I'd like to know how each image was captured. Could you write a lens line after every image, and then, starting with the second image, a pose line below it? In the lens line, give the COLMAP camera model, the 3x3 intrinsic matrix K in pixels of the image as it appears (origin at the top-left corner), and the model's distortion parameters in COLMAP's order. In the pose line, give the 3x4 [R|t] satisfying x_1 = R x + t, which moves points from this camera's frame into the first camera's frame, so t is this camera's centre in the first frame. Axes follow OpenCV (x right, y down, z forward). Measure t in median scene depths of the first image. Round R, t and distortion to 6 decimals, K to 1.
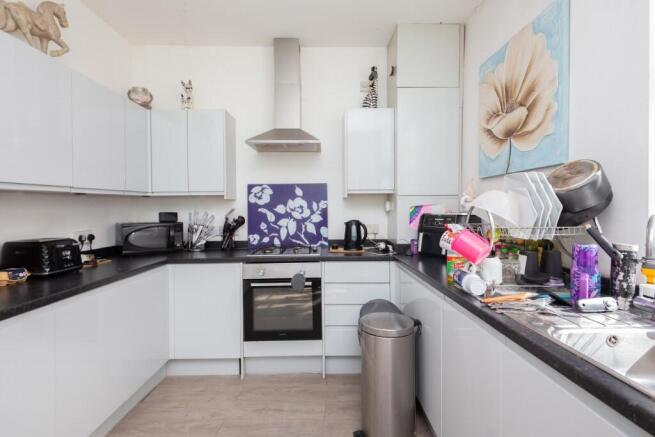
lens RADIAL K [[320.7, 0, 328.9], [0, 320.7, 216.7], [0, 0, 1]] dist [-0.016027, -0.000743]
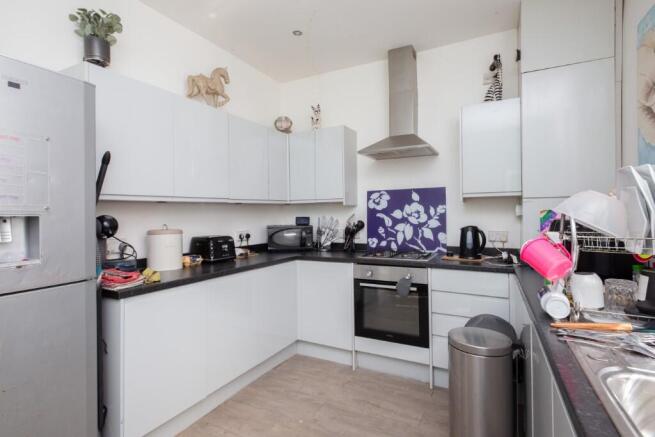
lens RADIAL K [[320.7, 0, 323.7], [0, 320.7, 217.0], [0, 0, 1]] dist [-0.016027, -0.000743]
pose [[0.871527, 0.001587, -0.490345, 0.172564], [-0.008597, 0.999891, -0.012043, -0.000183], [0.490272, 0.014711, 0.871445, -0.007867]]
